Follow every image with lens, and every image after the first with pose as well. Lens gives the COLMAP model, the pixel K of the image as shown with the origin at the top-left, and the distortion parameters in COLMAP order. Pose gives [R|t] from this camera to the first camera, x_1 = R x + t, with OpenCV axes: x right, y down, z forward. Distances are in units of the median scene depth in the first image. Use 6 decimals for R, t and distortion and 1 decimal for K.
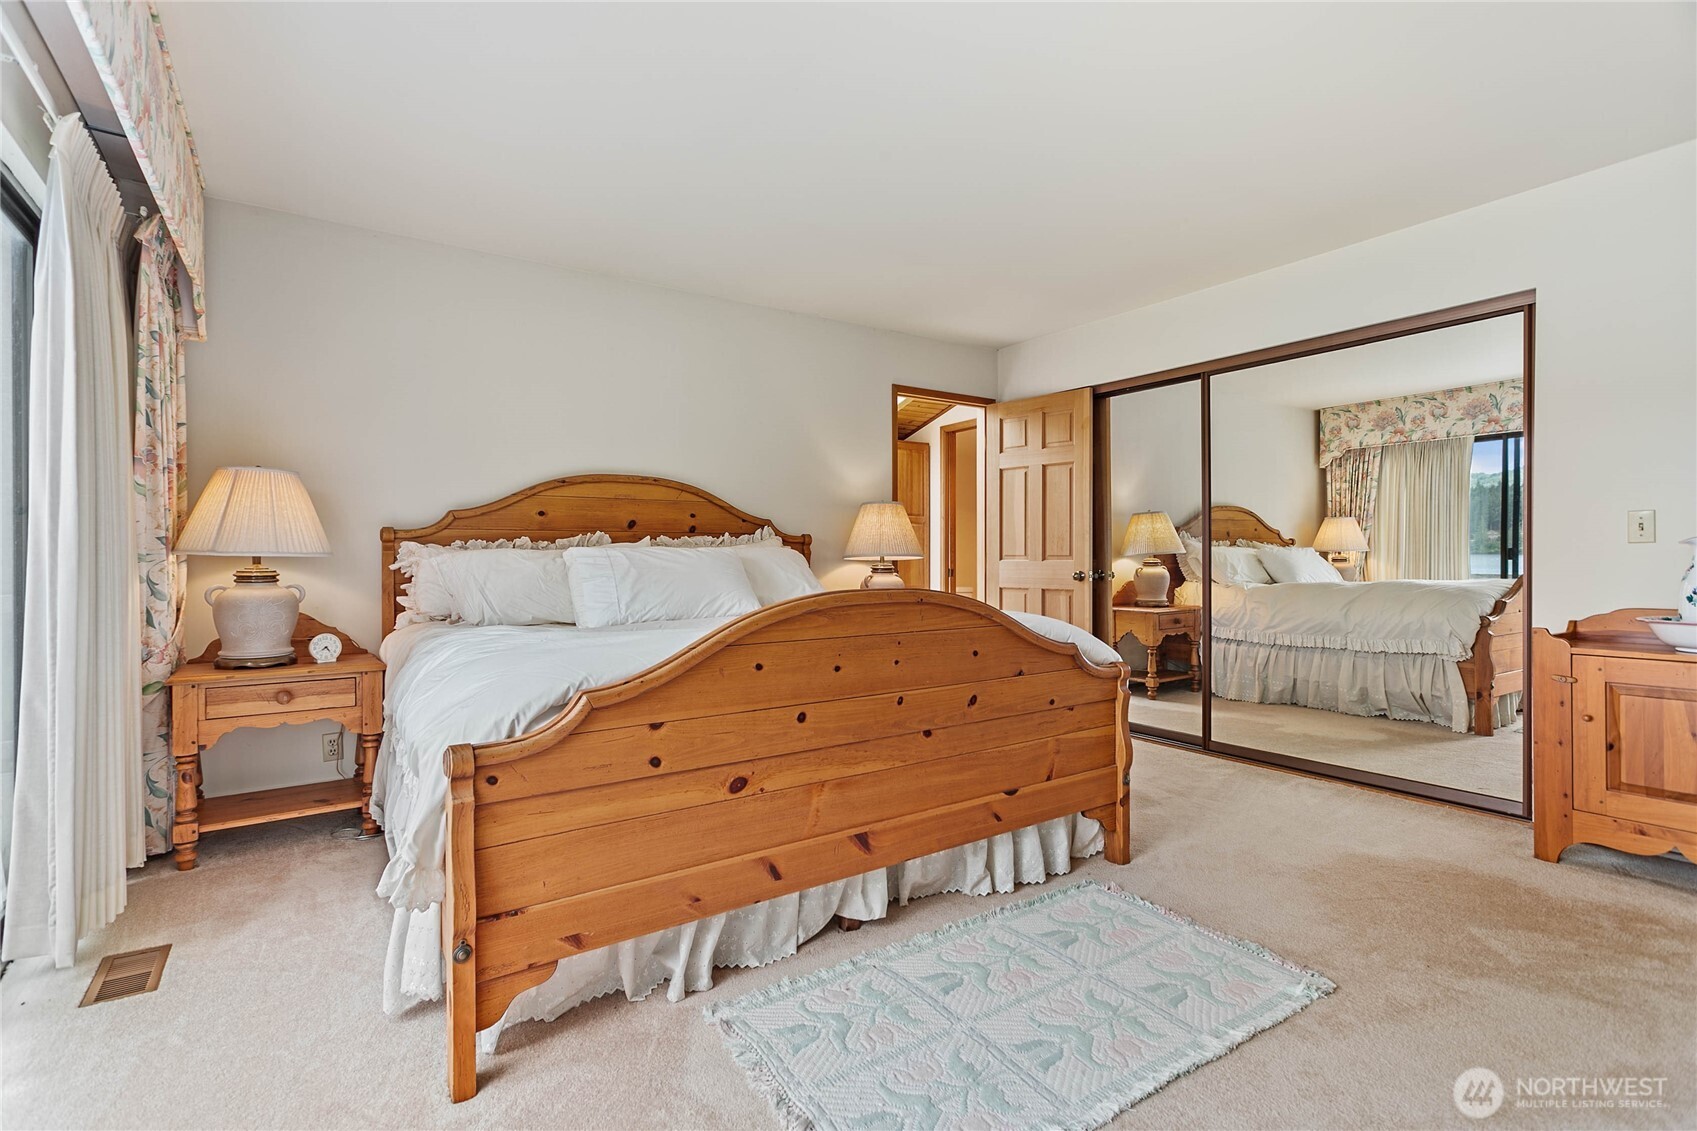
lens RADIAL K [[791.2, 0, 849.9], [0, 791.2, 551.2], [0, 0, 1]] dist [0.001072, 0.000135]
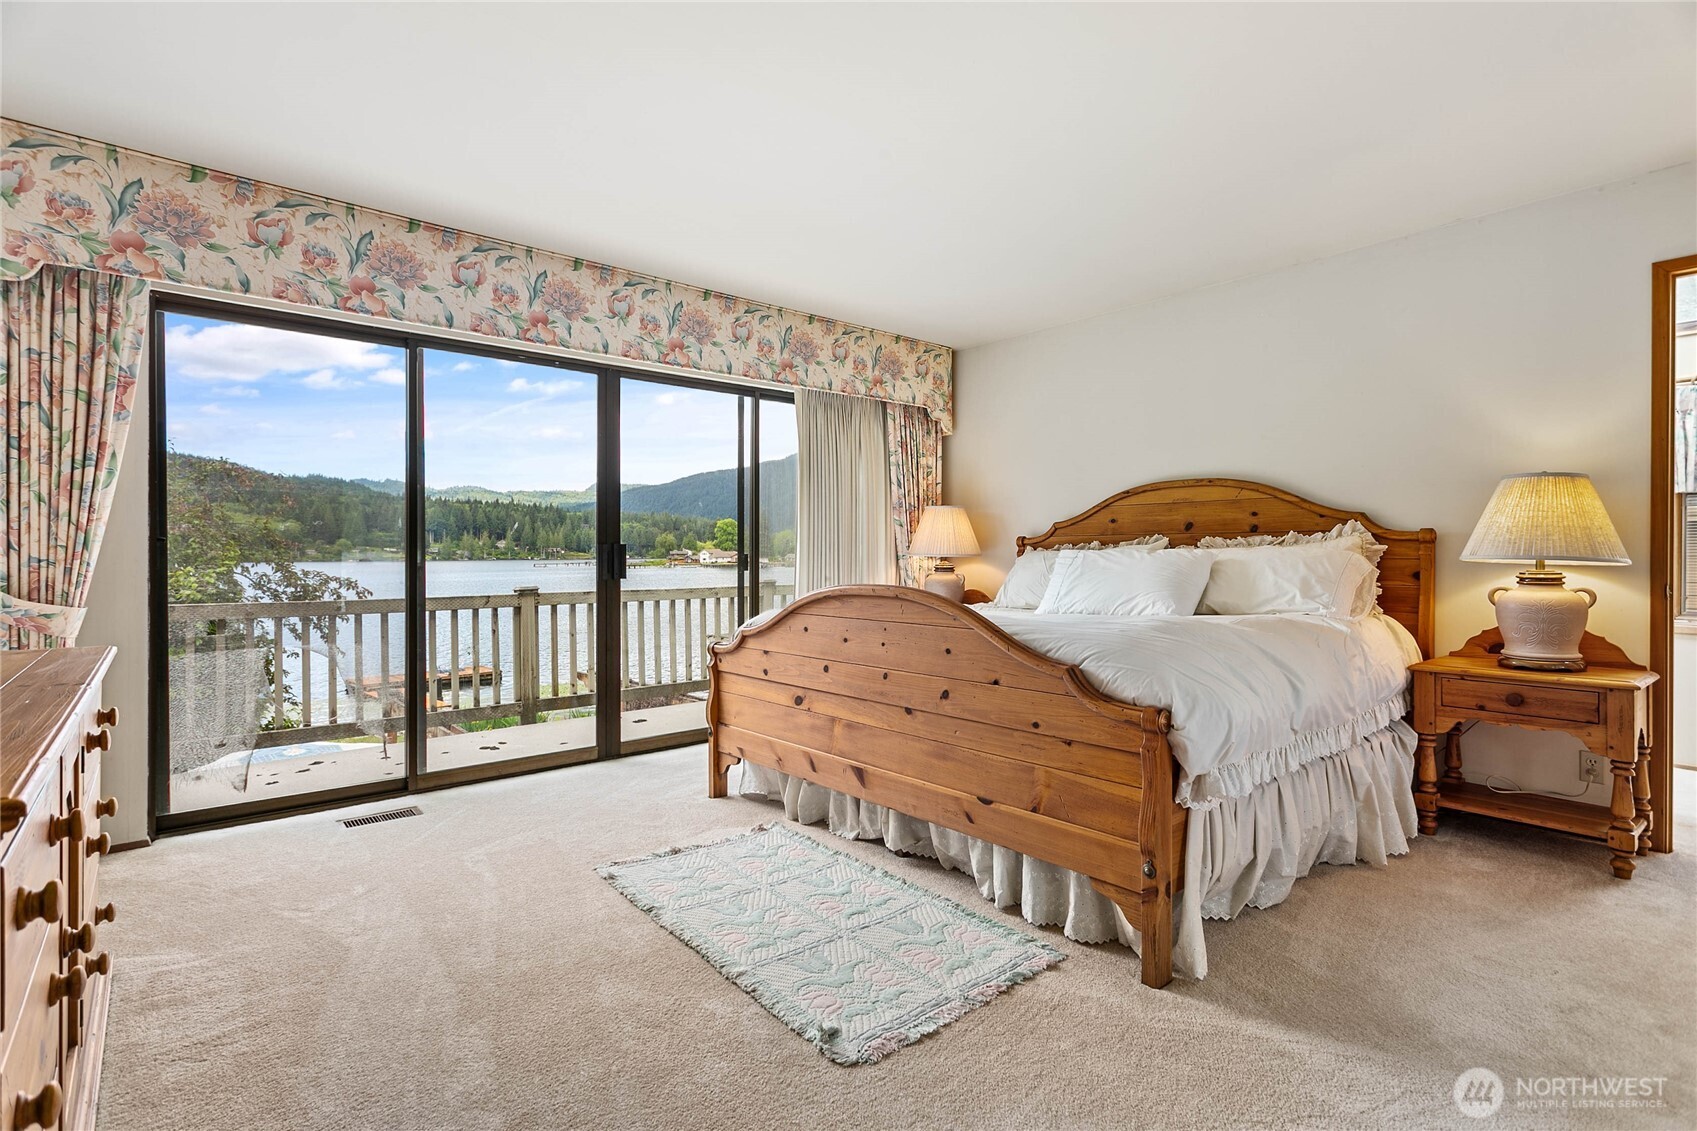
lens RADIAL K [[821.2, 0, 844.8], [0, 821.2, 564.3], [0, 0, 1]] dist [0.001465, 0.002527]
pose [[0.099763, 0.011420, -0.994946, 1.007504], [0.004590, 0.999918, 0.011937, 0.000134], [0.995001, -0.005758, 0.099703, 0.616942]]
